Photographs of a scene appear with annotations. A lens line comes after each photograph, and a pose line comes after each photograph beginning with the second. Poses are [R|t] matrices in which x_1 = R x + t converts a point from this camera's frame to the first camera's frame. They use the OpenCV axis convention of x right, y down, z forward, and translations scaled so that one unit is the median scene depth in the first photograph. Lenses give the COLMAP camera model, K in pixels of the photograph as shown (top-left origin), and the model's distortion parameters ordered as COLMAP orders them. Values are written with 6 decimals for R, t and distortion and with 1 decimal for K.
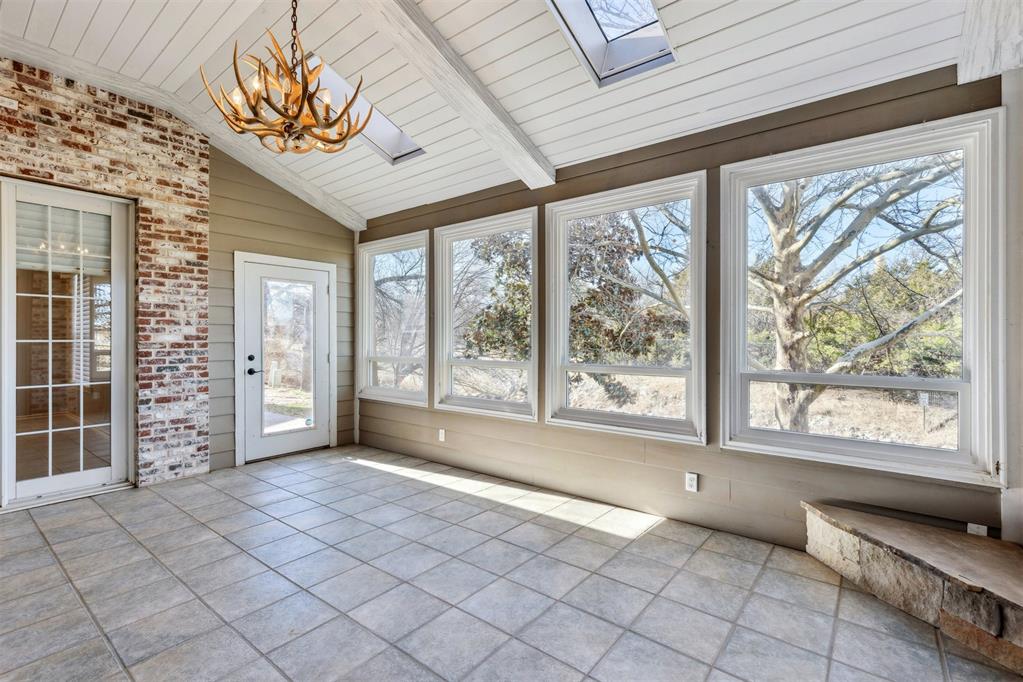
lens RADIAL K [[462.8, 0, 510.5], [0, 462.8, 339.3], [0, 0, 1]] dist [0.001560, 0.000029]
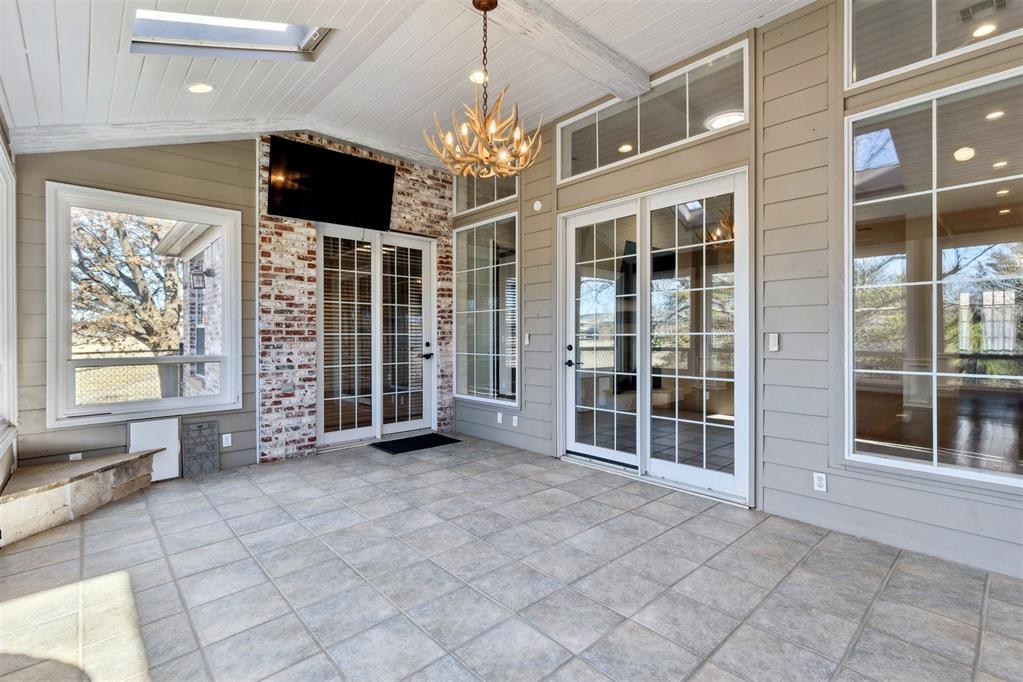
lens RADIAL K [[462.8, 0, 512.5], [0, 462.8, 336.4], [0, 0, 1]] dist [0.001560, 0.000029]
pose [[-0.987570, 0.002008, 0.157165, -0.682247], [0.002788, 0.999985, 0.004742, 0.007005], [-0.157153, 0.005121, -0.987561, 2.053573]]
